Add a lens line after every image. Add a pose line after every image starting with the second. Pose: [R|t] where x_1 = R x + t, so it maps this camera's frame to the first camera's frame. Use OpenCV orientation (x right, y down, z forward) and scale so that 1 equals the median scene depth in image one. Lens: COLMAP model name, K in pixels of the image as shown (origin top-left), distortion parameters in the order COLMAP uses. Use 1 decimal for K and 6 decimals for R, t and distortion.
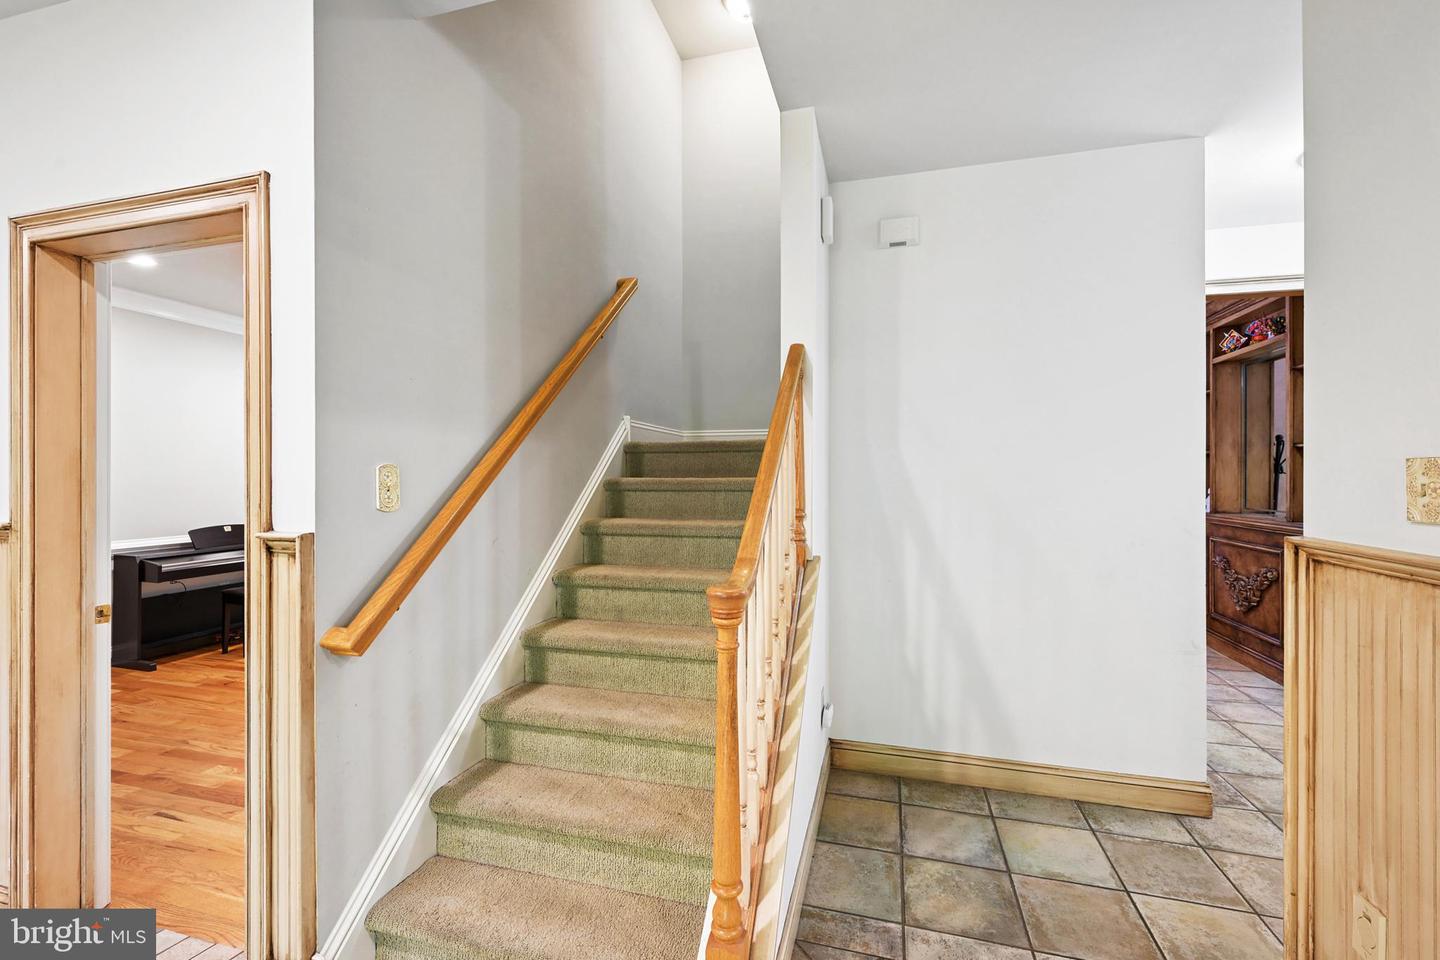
lens RADIAL K [[616.9, 0, 717.2], [0, 616.9, 477.7], [0, 0, 1]] dist [0.000433, 0.000369]
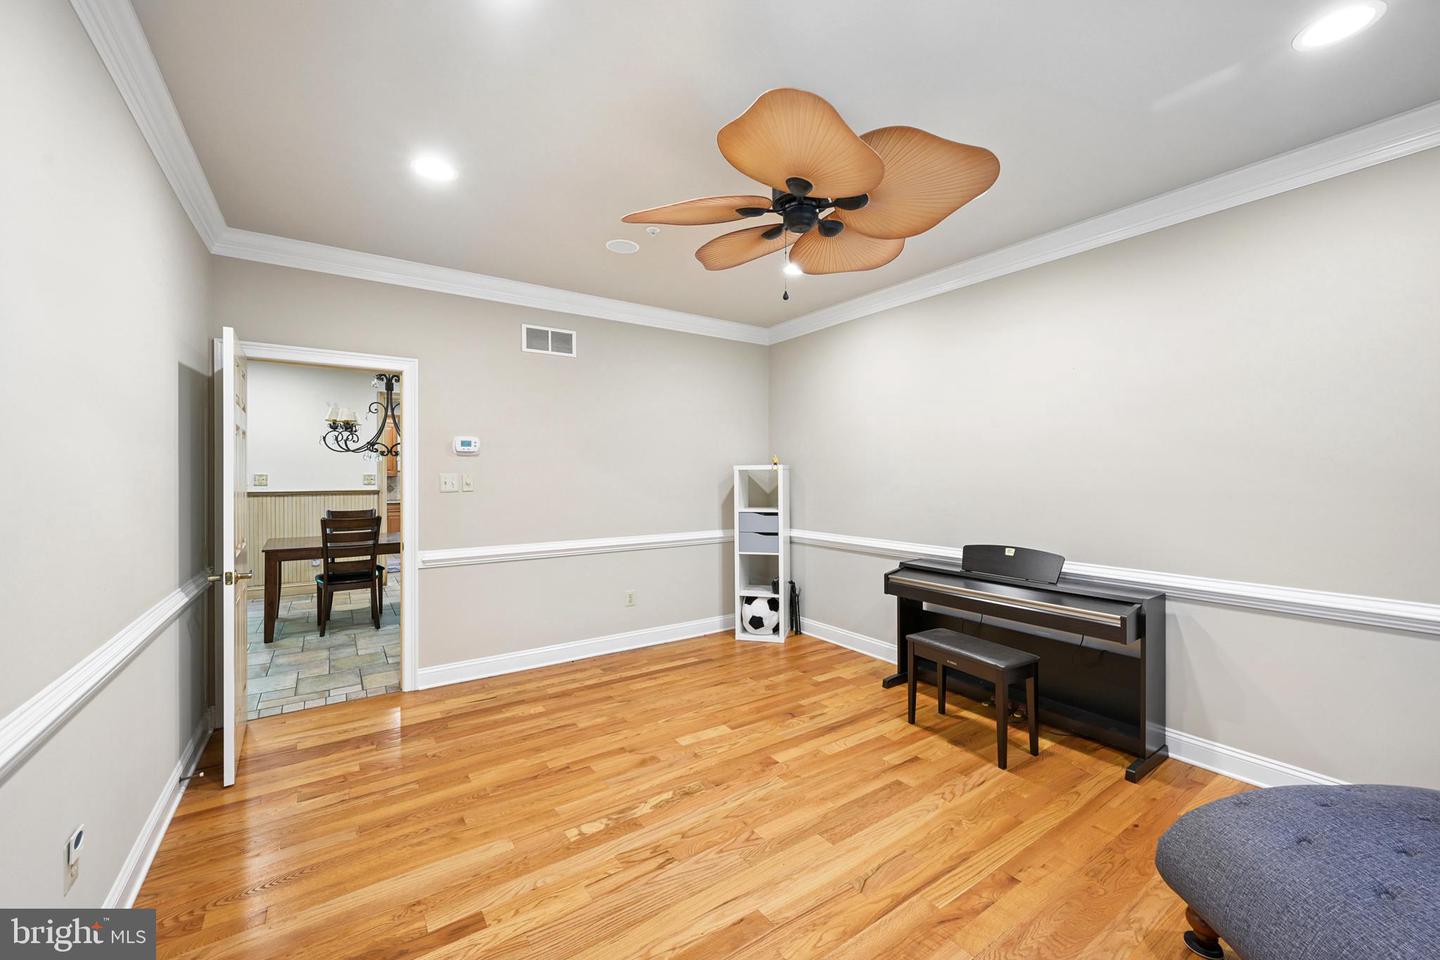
lens RADIAL K [[570.7, 0, 725.3], [0, 570.7, 475.9], [0, 0, 1]] dist [-0.000029, -0.000652]
pose [[-0.638617, 0.005019, -0.769509, -0.100871], [0.003911, 0.999987, 0.003276, -0.007977], [0.769515, -0.000917, -0.638628, 1.328367]]
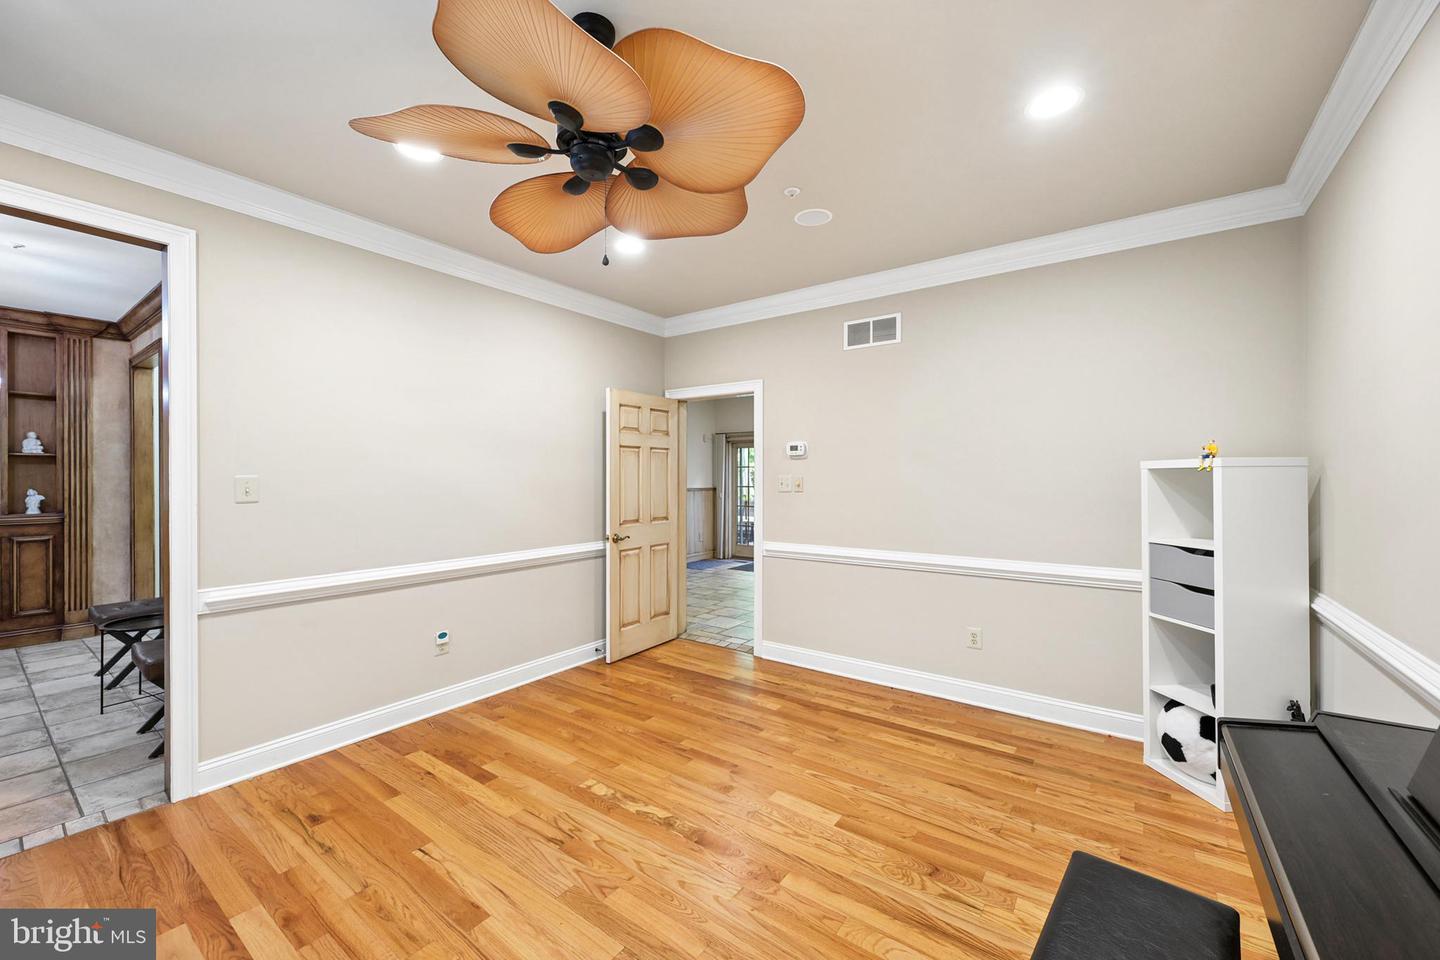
lens RADIAL K [[570.7, 0, 708.8], [0, 570.7, 478.4], [0, 0, 1]] dist [-0.000029, -0.000652]
pose [[-0.931885, -0.000260, 0.362753, -0.725517], [-0.000350, 1.000000, -0.000183, -0.005178], [-0.362753, -0.000297, -0.931885, 1.405802]]
